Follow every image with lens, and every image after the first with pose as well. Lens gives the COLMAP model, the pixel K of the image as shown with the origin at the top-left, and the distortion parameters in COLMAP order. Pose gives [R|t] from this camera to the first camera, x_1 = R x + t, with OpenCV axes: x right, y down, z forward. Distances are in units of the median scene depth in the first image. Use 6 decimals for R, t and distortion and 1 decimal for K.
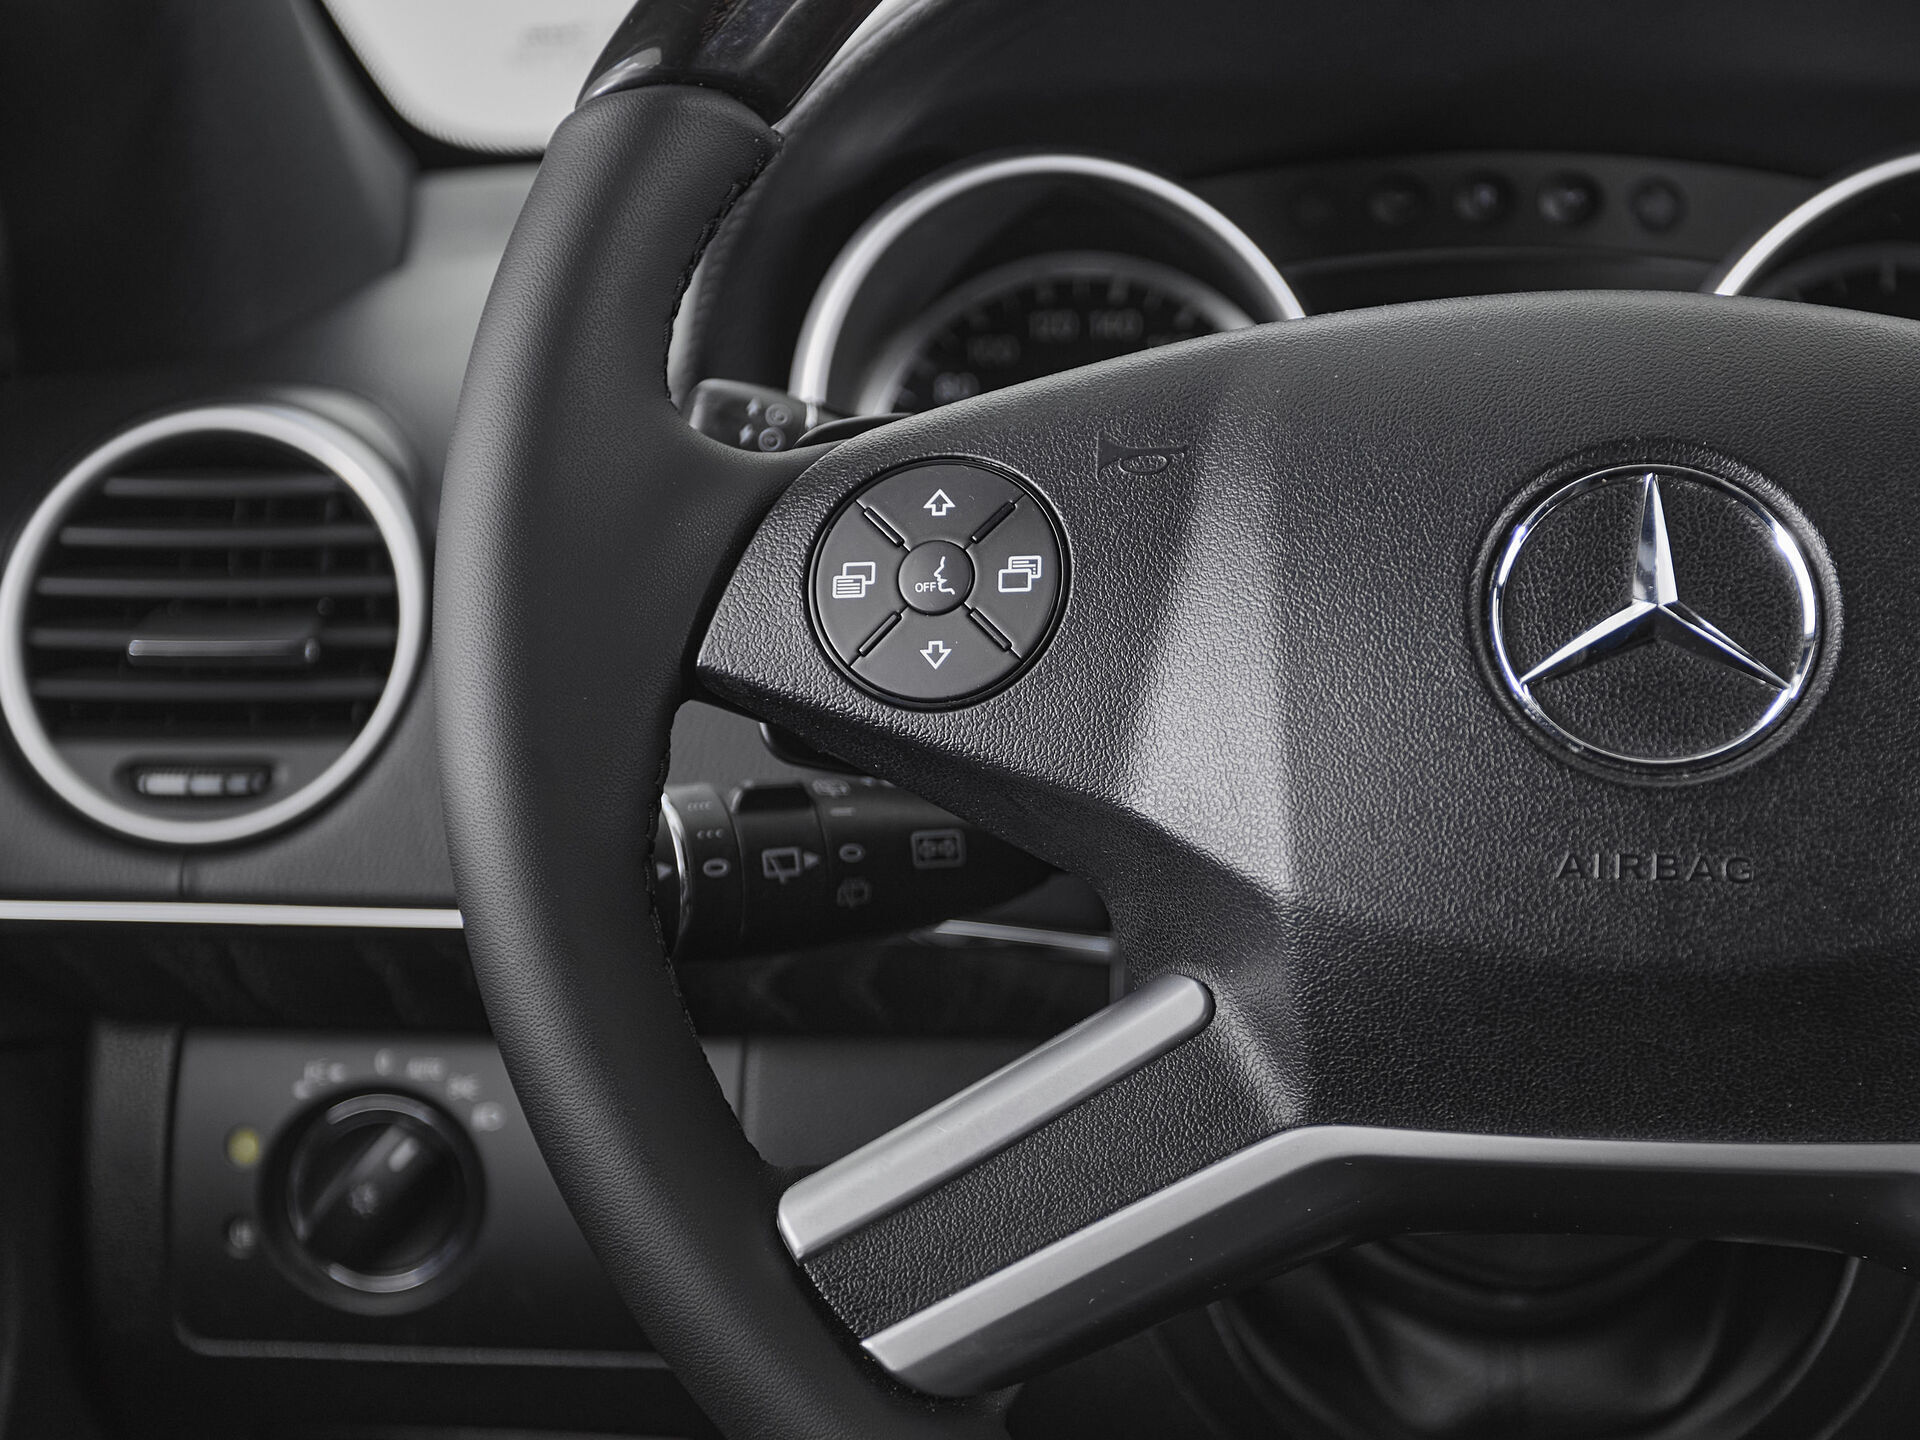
lens RADIAL K [[3377.2, 0, 1088.1], [0, 3377.2, 931.4], [0, 0, 1]] dist [-0.038041, 0.000000]
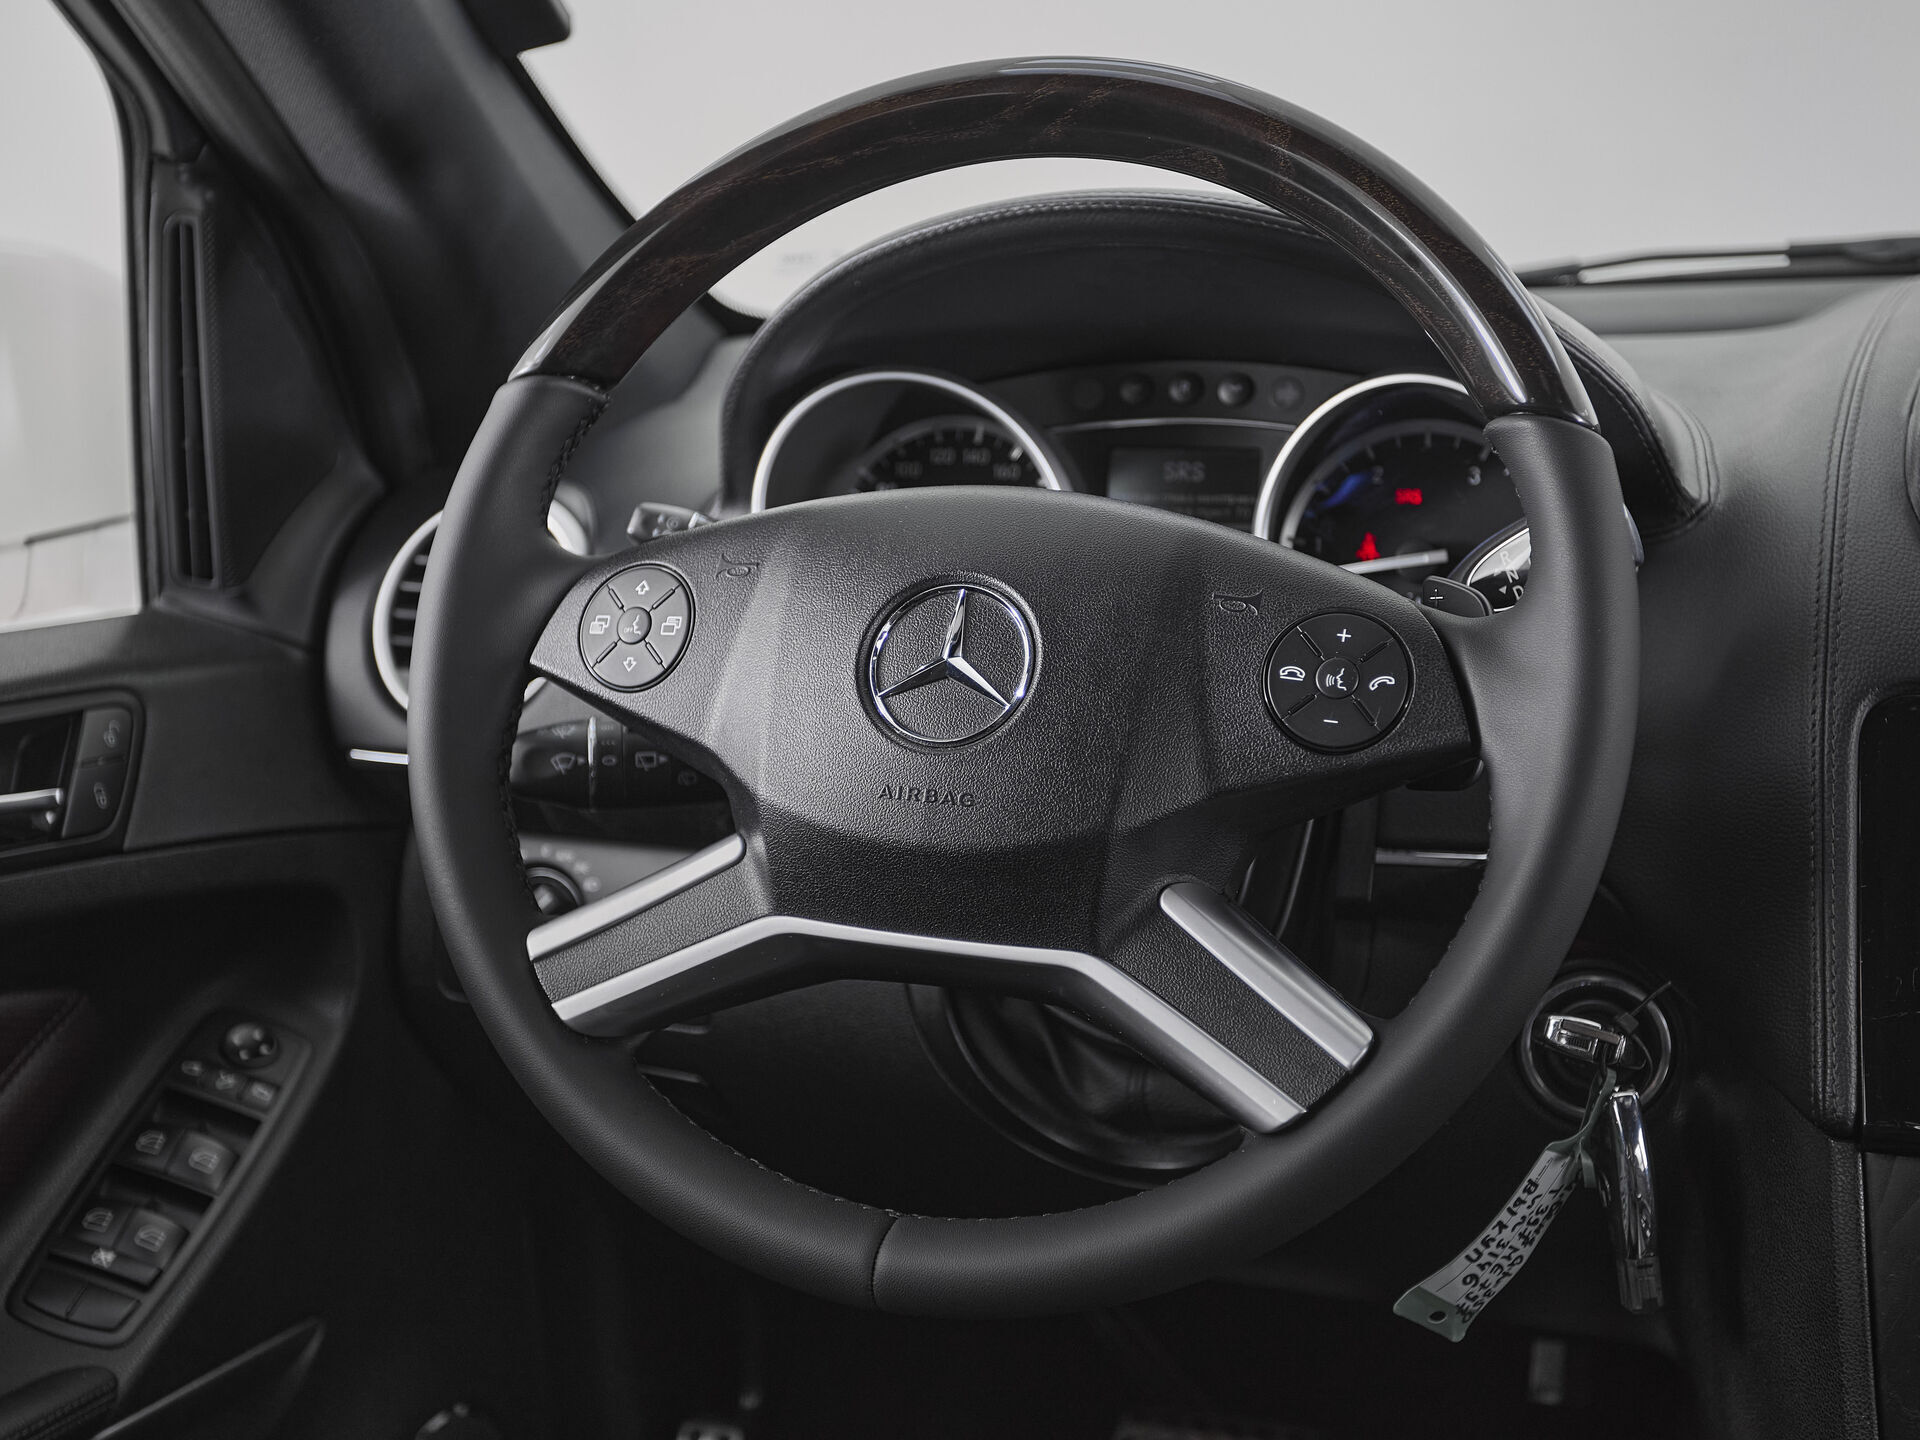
lens RADIAL K [[2571.1, 0, 896.4], [0, 2571.1, 717.4], [0, 0, 1]] dist [0.036739, 0.000000]
pose [[0.945885, 0.057106, -0.319437, 0.591238], [-0.063435, 0.997941, -0.009435, -0.046335], [0.318241, 0.029188, 0.947561, -0.386678]]
